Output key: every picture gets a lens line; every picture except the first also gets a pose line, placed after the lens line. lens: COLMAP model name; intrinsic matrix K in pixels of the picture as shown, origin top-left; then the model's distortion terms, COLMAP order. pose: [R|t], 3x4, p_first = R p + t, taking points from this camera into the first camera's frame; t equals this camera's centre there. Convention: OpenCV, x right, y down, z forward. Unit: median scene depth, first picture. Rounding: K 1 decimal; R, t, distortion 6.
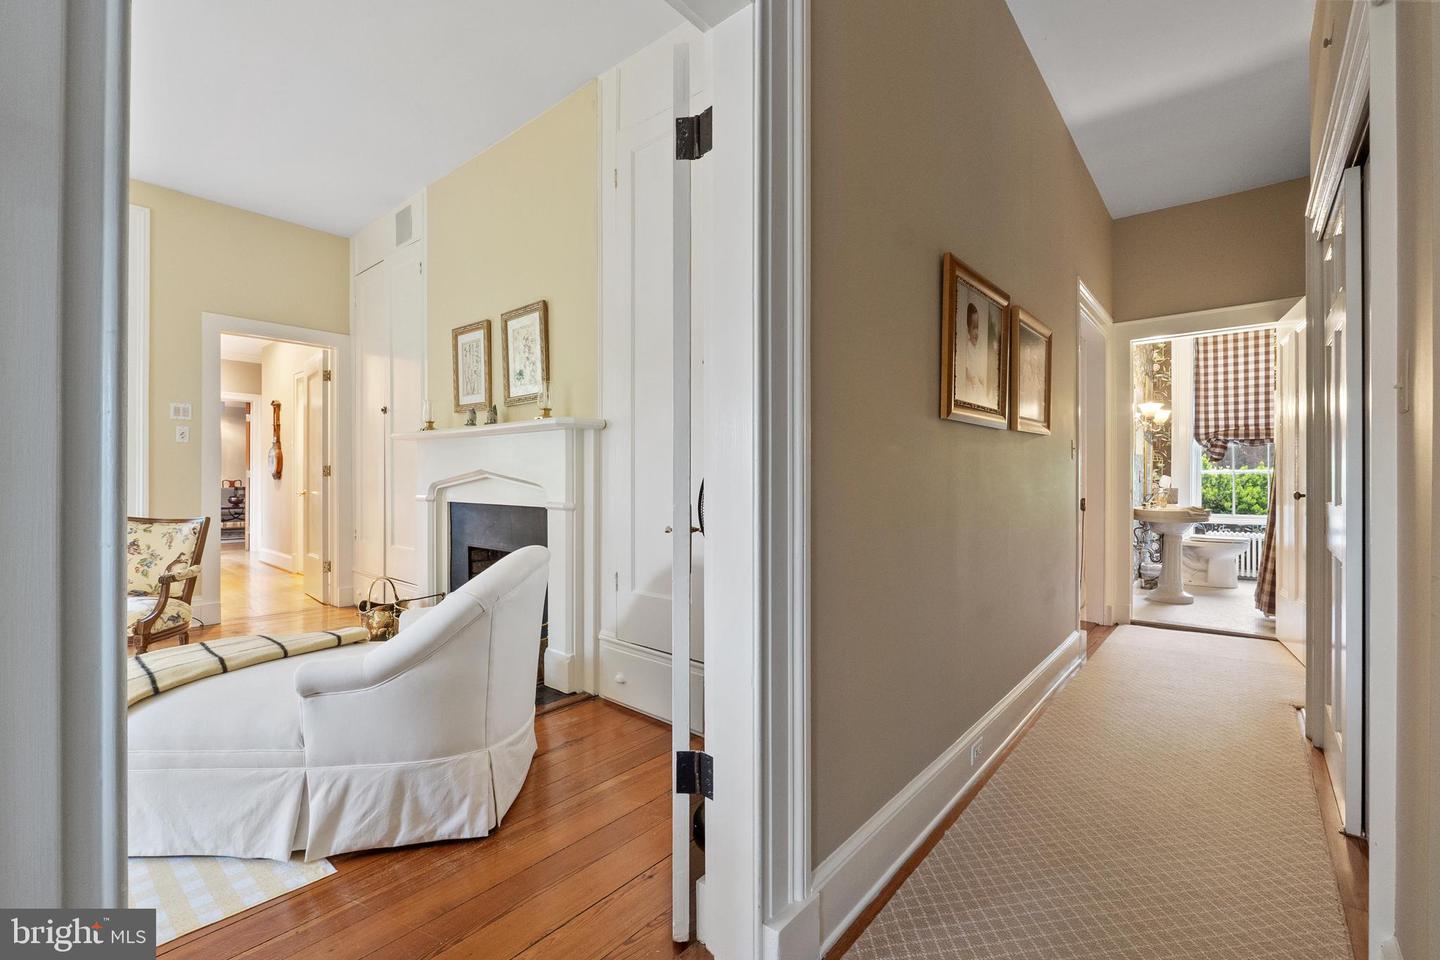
lens RADIAL K [[616.7, 0, 727.1], [0, 616.7, 481.9], [0, 0, 1]] dist [0.000393, -0.001117]
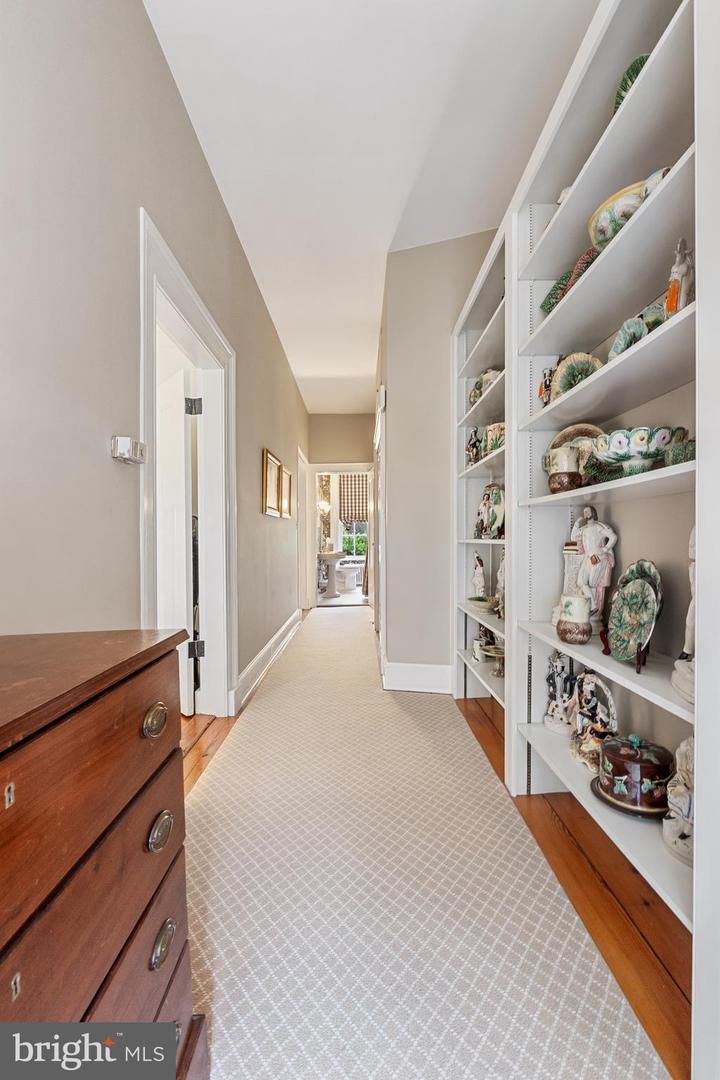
lens RADIAL K [[462.5, 0, 360.0], [0, 462.5, 541.2], [0, 0, 1]] dist [0.000393, -0.001117]
pose [[0.765635, -0.003006, 0.643269, -0.204097], [0.004890, 0.999987, -0.001148, 0.005058], [-0.643257, 0.004024, 0.765640, -0.251465]]
